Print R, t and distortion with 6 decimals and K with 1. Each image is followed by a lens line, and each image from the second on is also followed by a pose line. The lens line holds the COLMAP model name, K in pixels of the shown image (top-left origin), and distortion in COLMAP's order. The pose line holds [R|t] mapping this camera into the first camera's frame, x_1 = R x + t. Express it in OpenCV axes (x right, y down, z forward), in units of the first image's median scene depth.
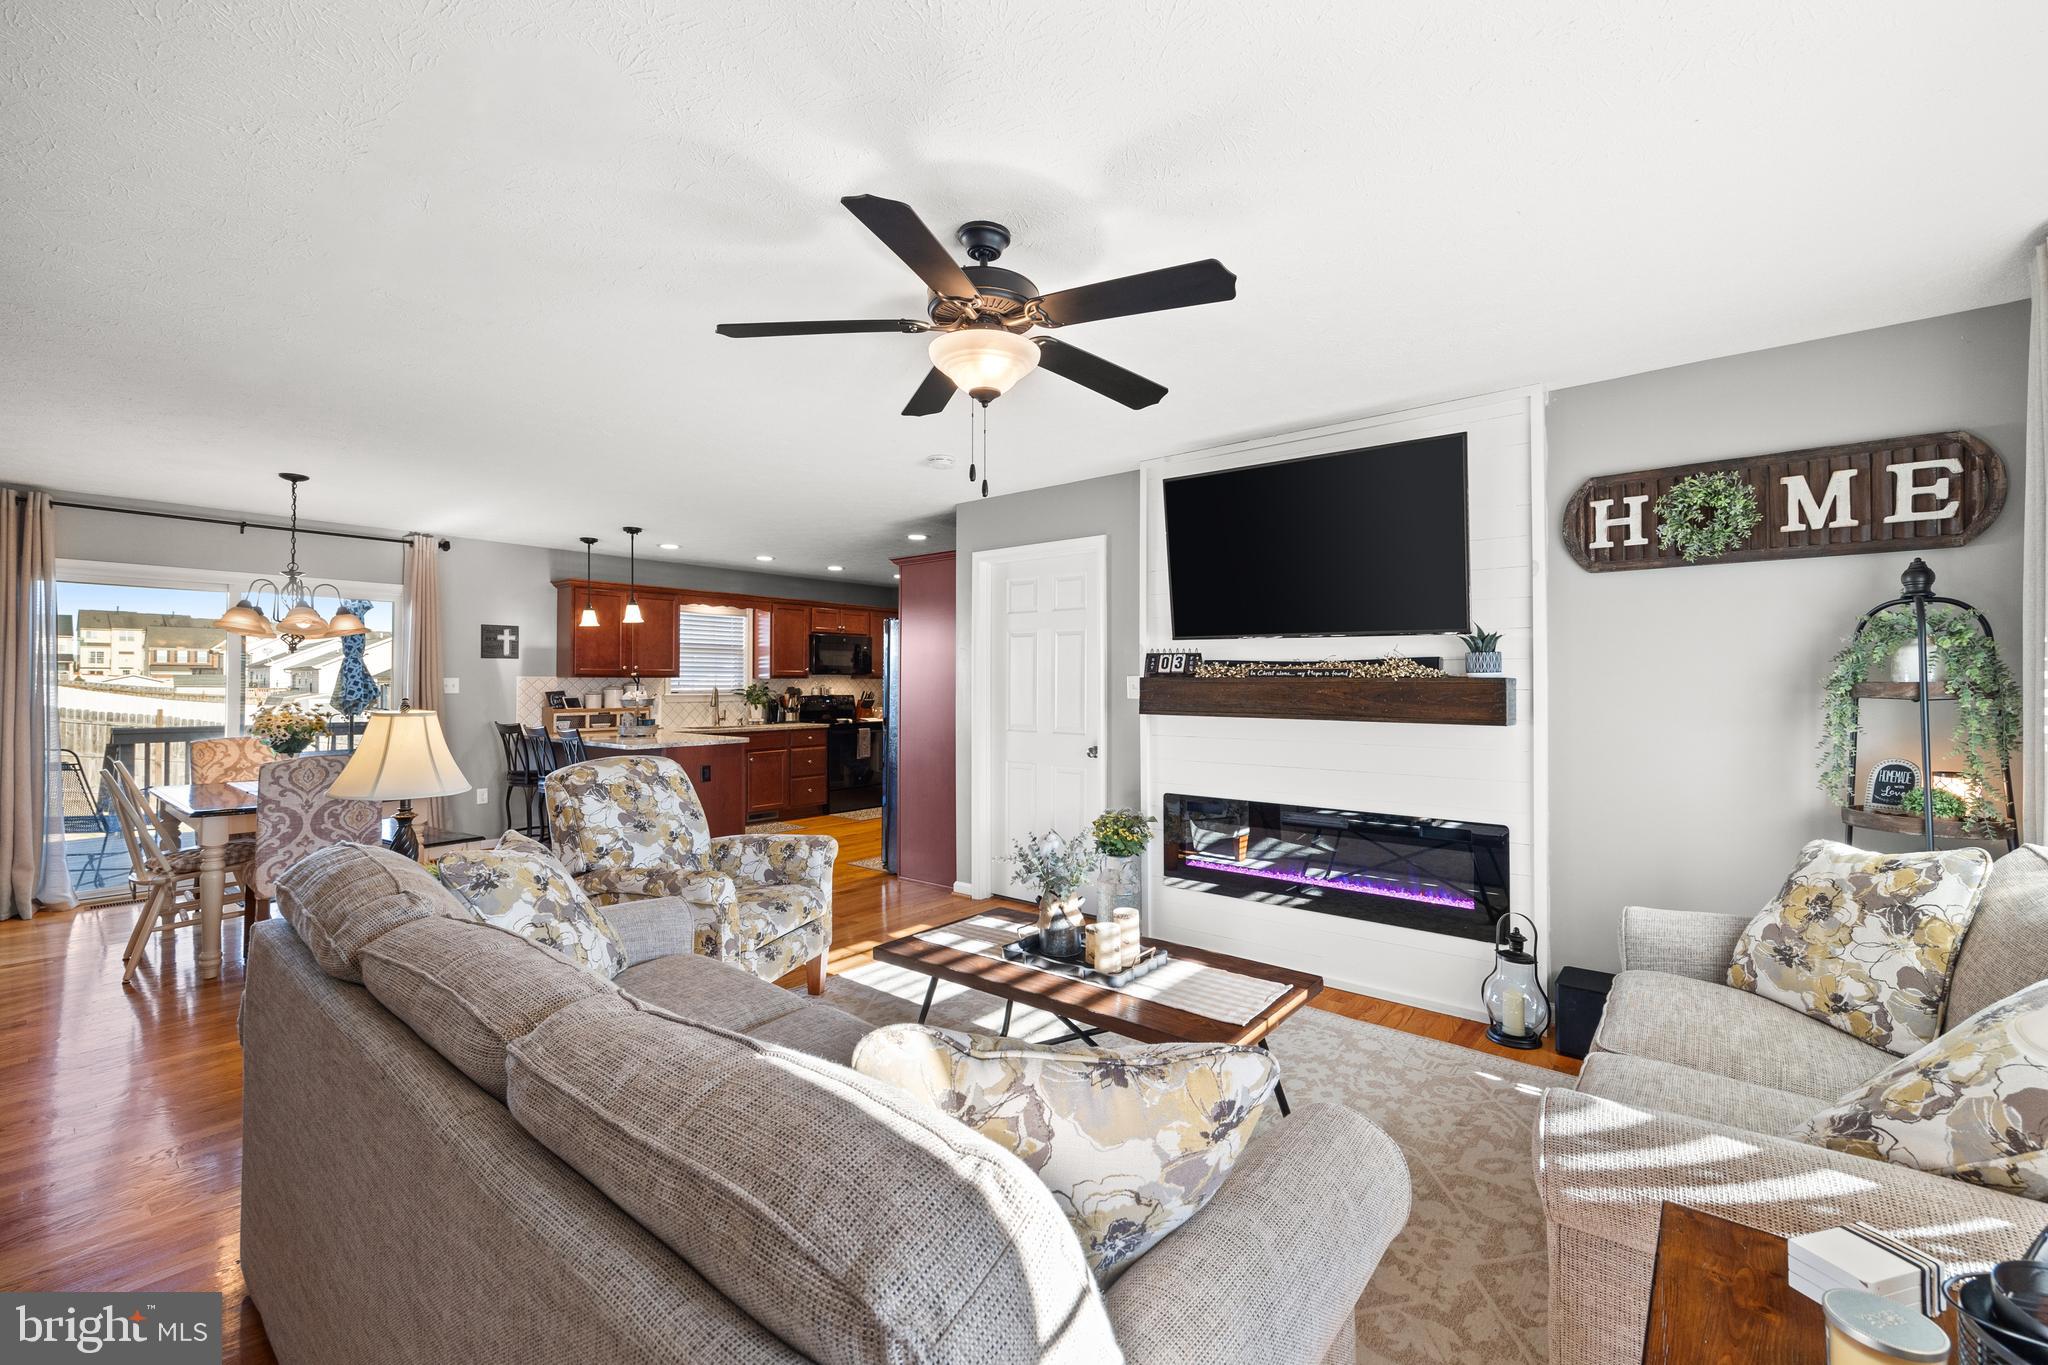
lens RADIAL K [[826.4, 0, 1024.0], [0, 826.4, 682.5], [0, 0, 1]] dist [0.000807, 0.000194]
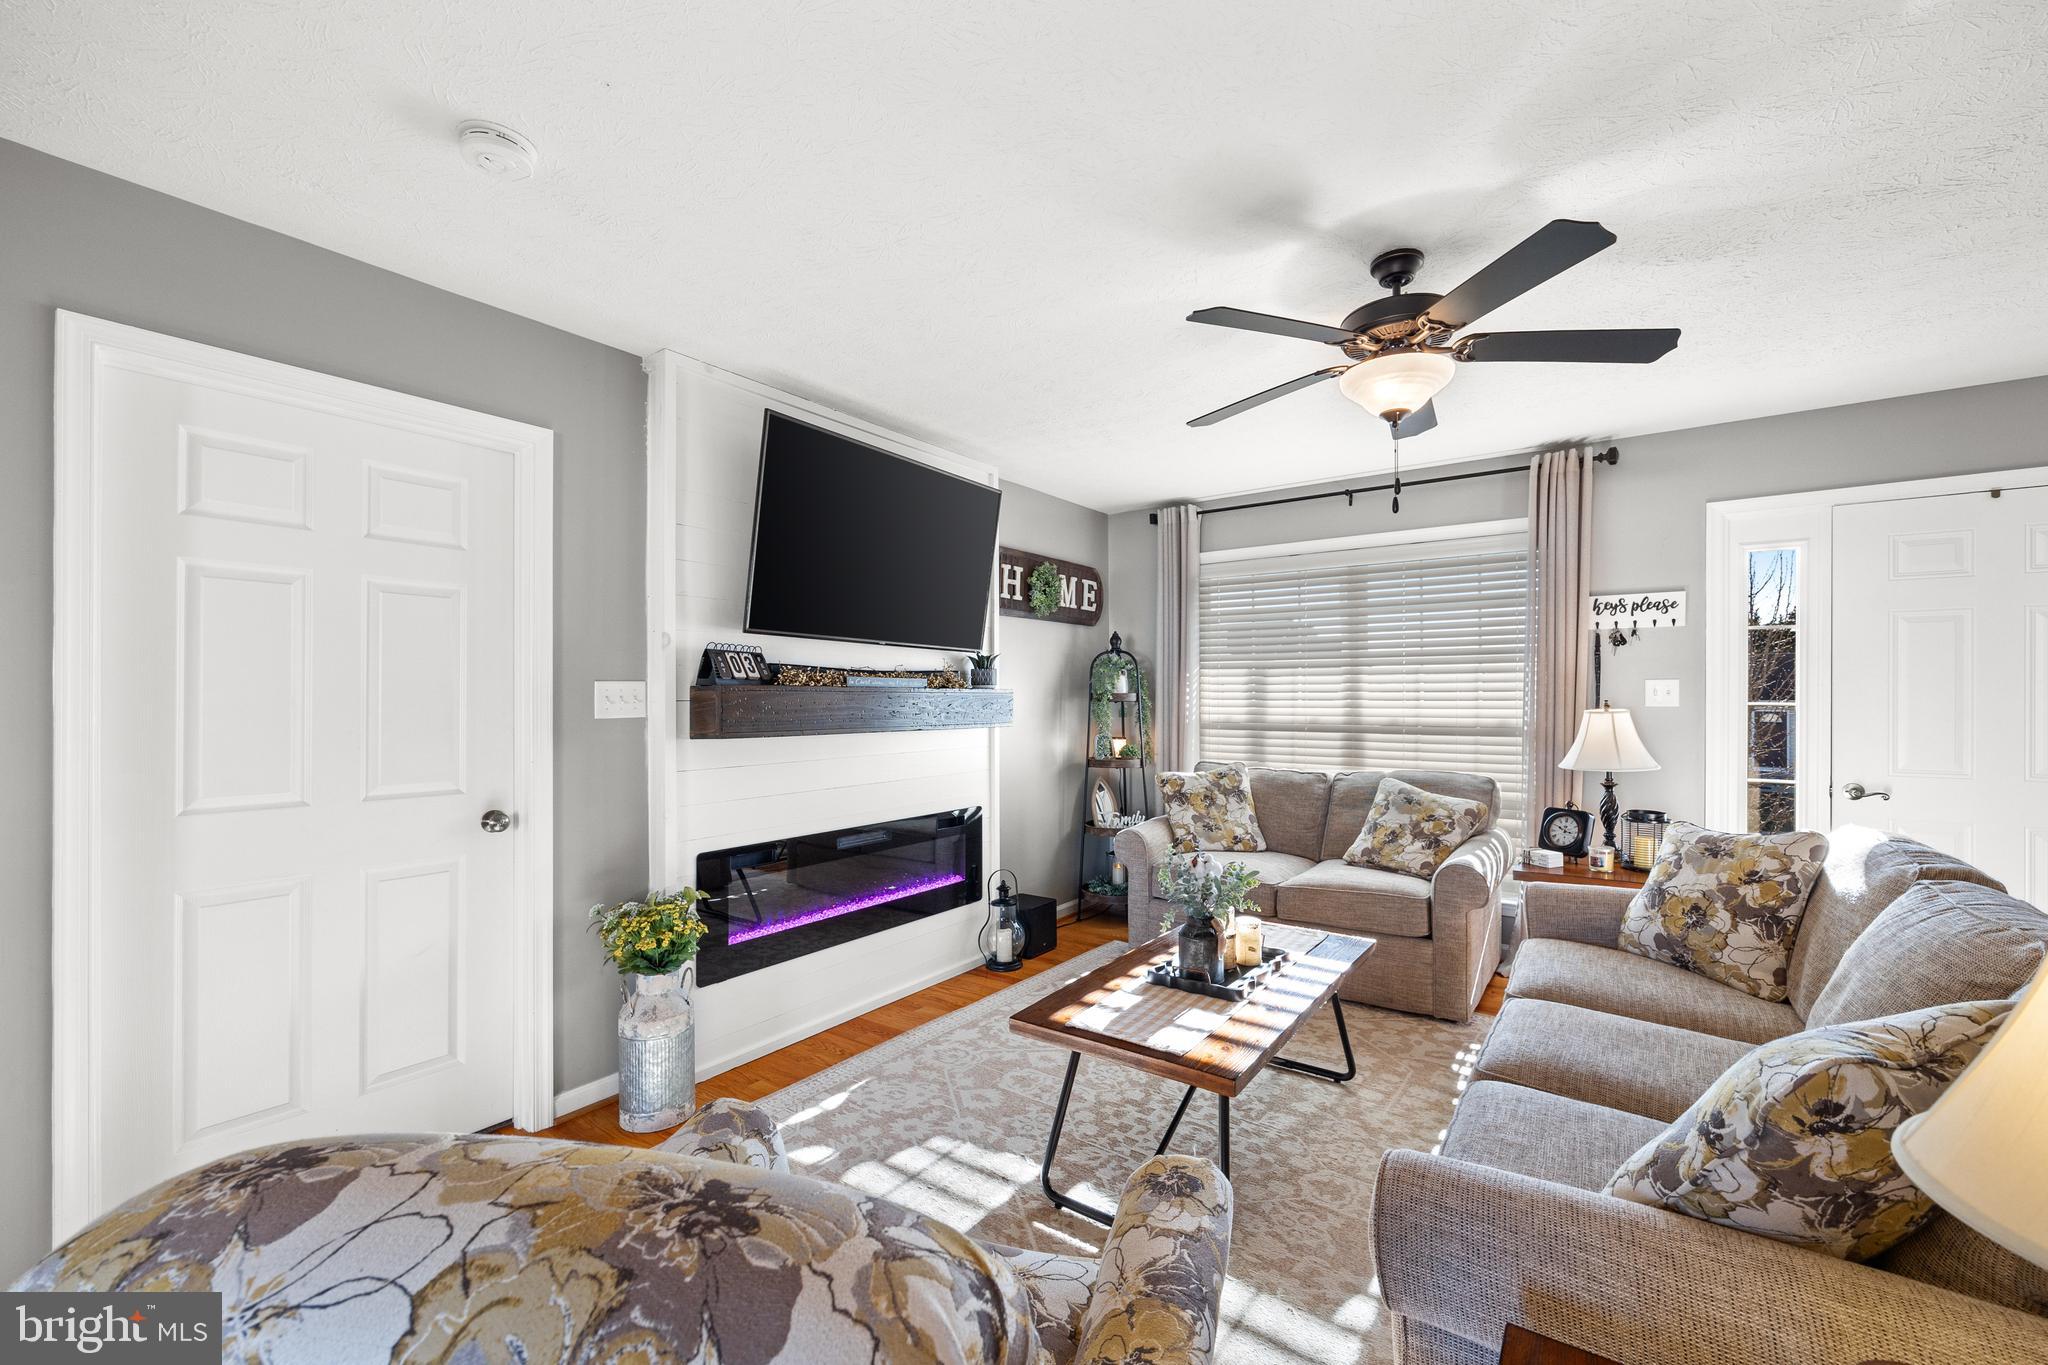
lens RADIAL K [[842.2, 0, 1030.3], [0, 842.2, 701.8], [0, 0, 1]] dist [-0.002205, -0.000077]
pose [[-0.064619, -0.001652, 0.997909, -0.760744], [0.009077, 0.999956, 0.002243, 0.011578], [-0.997869, 0.009203, -0.064601, 1.085294]]
